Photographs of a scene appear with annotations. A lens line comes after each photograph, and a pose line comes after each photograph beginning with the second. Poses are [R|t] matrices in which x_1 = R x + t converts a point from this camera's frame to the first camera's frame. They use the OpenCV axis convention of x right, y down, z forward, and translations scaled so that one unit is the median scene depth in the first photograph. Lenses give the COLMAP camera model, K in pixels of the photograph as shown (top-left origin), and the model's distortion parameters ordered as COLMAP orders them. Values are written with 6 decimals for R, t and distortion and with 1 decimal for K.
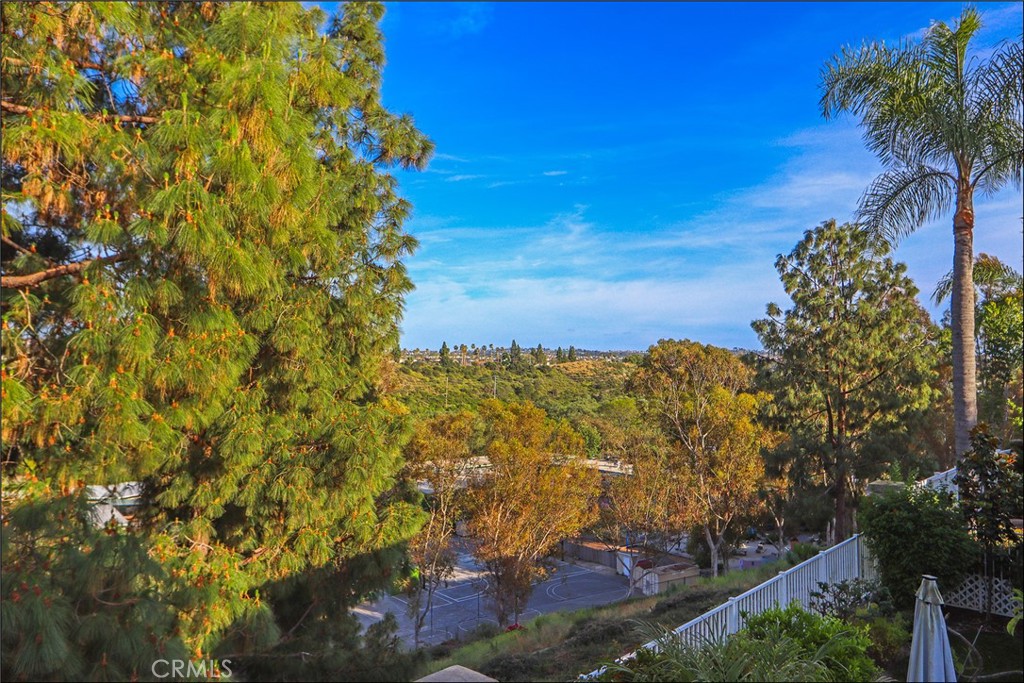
lens RADIAL K [[738.6, 0, 512.0], [0, 738.6, 341.5], [0, 0, 1]] dist [0.003176, 0.002408]
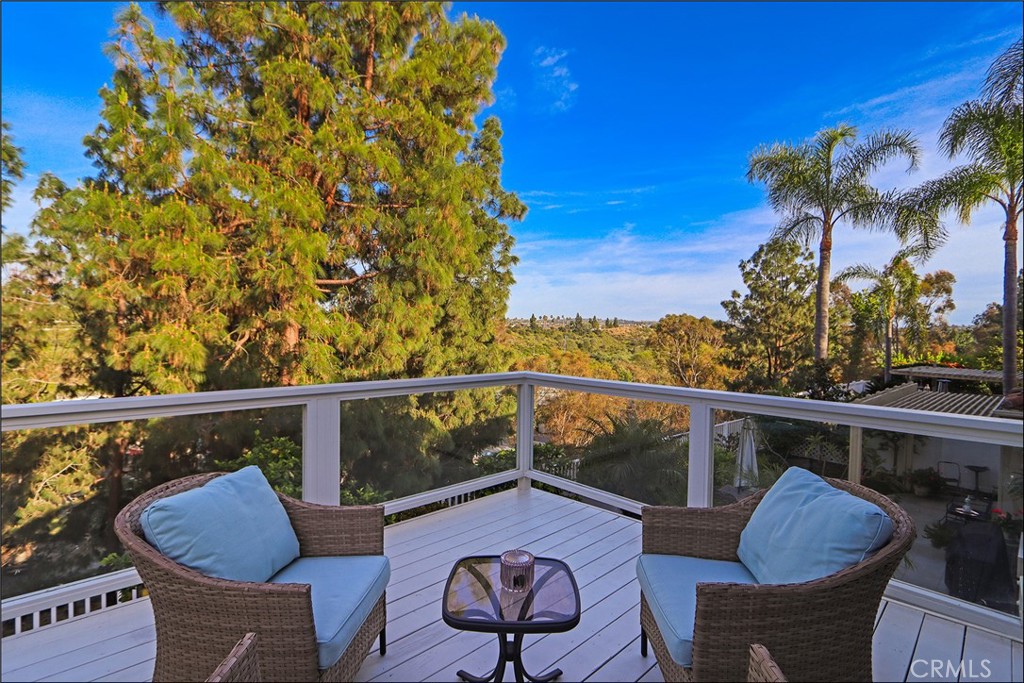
lens RADIAL K [[472.5, 0, 512.0], [0, 472.5, 341.5], [0, 0, 1]] dist [-0.013461, -0.000216]
pose [[0.990748, 0.017162, -0.134627, 0.020844], [-0.009224, 0.998194, 0.059361, 0.005672], [0.135403, -0.057570, 0.989117, -0.205151]]
